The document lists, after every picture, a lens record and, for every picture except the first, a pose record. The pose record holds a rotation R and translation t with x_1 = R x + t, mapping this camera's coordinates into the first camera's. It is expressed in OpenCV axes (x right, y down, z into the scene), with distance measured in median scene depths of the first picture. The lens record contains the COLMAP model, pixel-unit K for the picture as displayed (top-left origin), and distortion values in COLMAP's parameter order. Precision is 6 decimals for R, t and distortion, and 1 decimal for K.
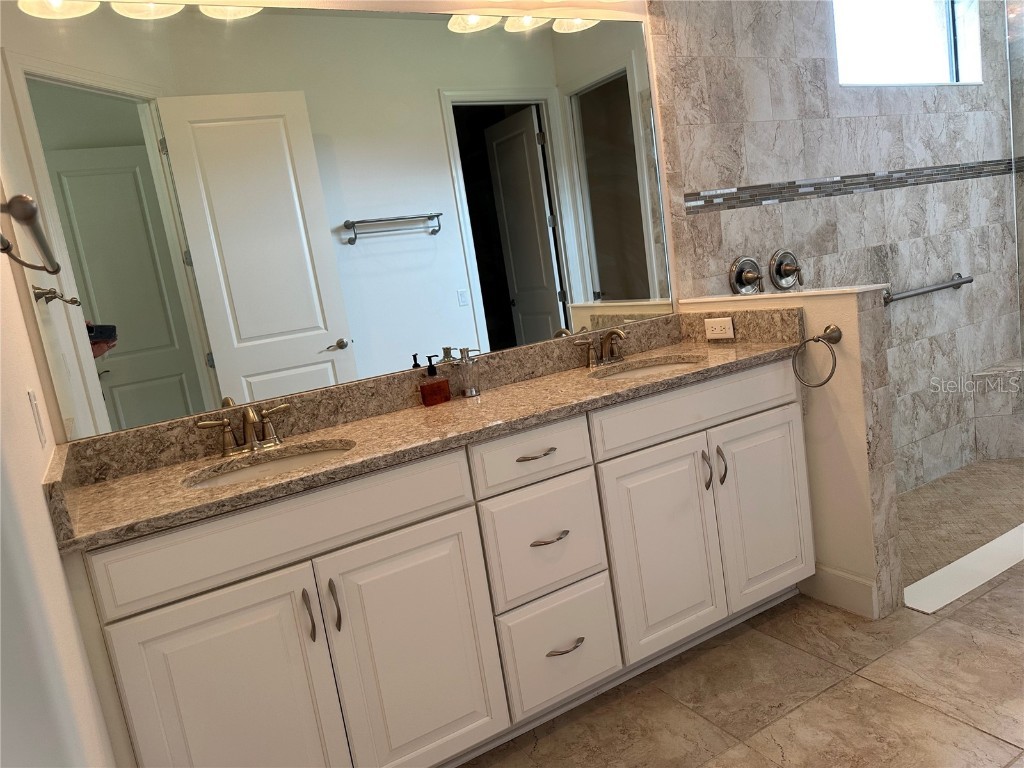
lens RADIAL K [[737.2, 0, 512.1], [0, 737.2, 398.7], [0, 0, 1]] dist [0.001417, -0.002484]
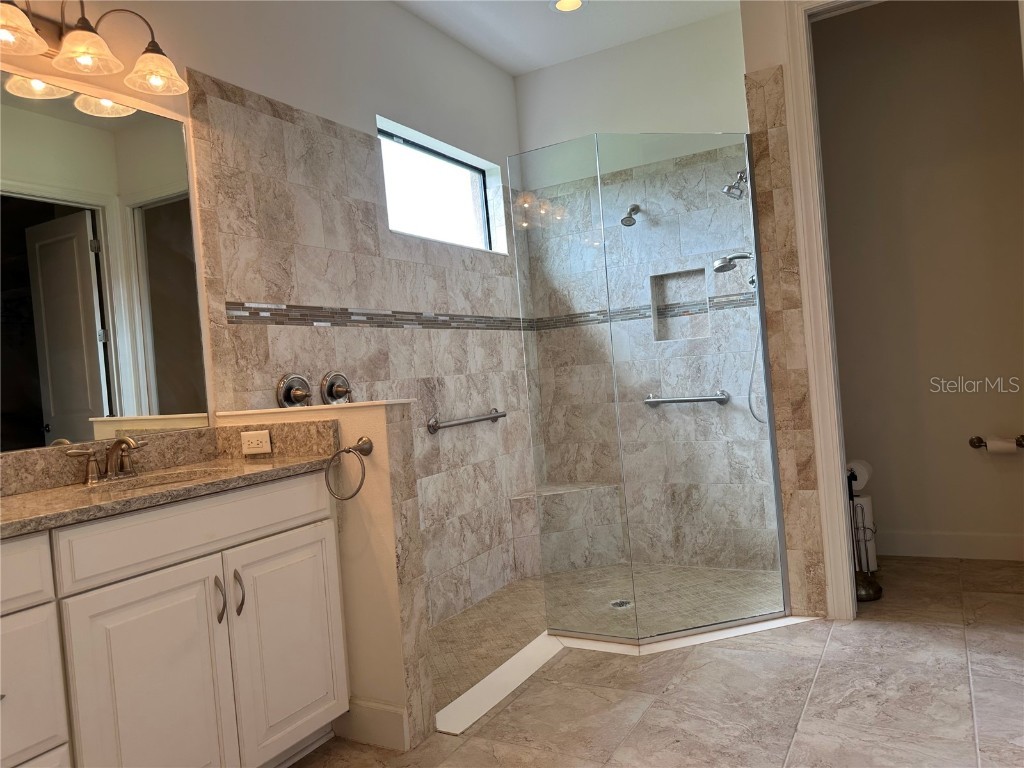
lens RADIAL K [[725.9, 0, 512.0], [0, 725.9, 384.0], [0, 0, 1]] dist [0.010145, -0.006423]
pose [[0.866792, 0.069650, 0.493782, 0.096453], [0.040681, 0.977021, -0.209225, 0.034467], [-0.497008, 0.201442, 0.844040, 0.051311]]
